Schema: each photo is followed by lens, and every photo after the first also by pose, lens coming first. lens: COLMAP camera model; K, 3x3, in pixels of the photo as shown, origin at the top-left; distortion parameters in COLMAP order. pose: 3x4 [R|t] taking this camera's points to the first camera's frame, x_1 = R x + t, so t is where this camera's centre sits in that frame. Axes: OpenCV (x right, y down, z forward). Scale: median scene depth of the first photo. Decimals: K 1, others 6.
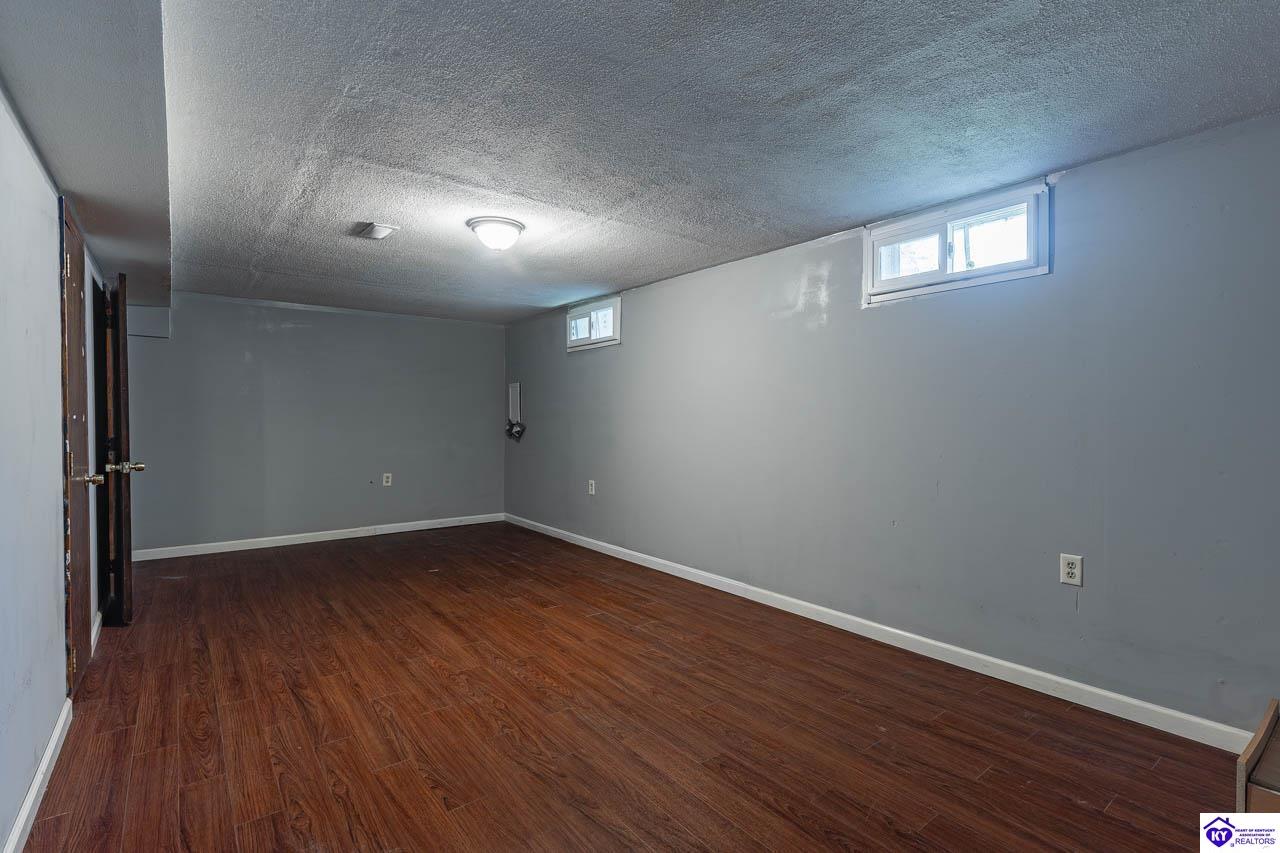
lens RADIAL K [[617.0, 0, 639.9], [0, 617.0, 423.9], [0, 0, 1]] dist [-0.001121, -0.000159]
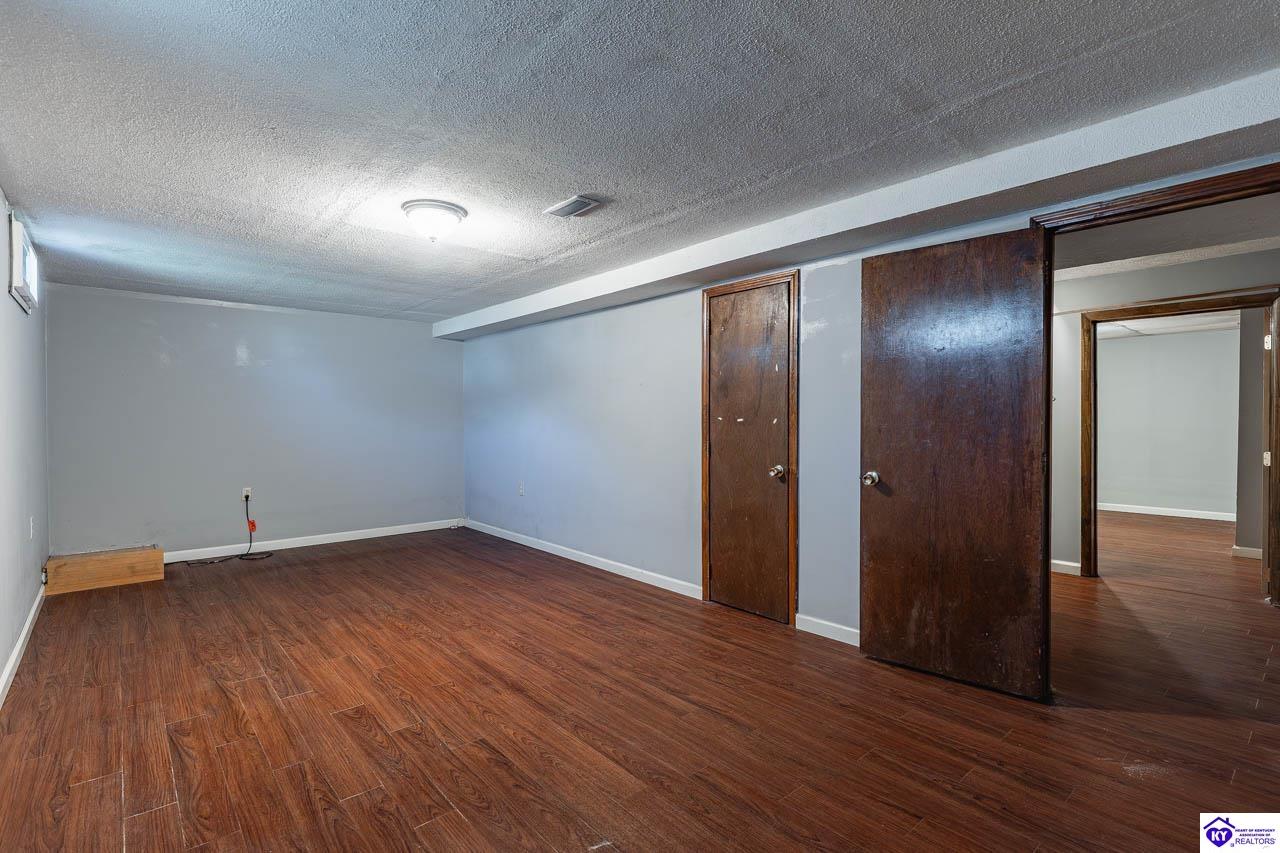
lens RADIAL K [[617.0, 0, 640.6], [0, 617.0, 422.8], [0, 0, 1]] dist [-0.001121, -0.000159]
pose [[-0.998220, 0.002204, -0.059599, -0.493477], [0.001126, 0.999835, 0.018108, -0.024253], [0.059629, 0.018009, -0.998058, 1.986349]]
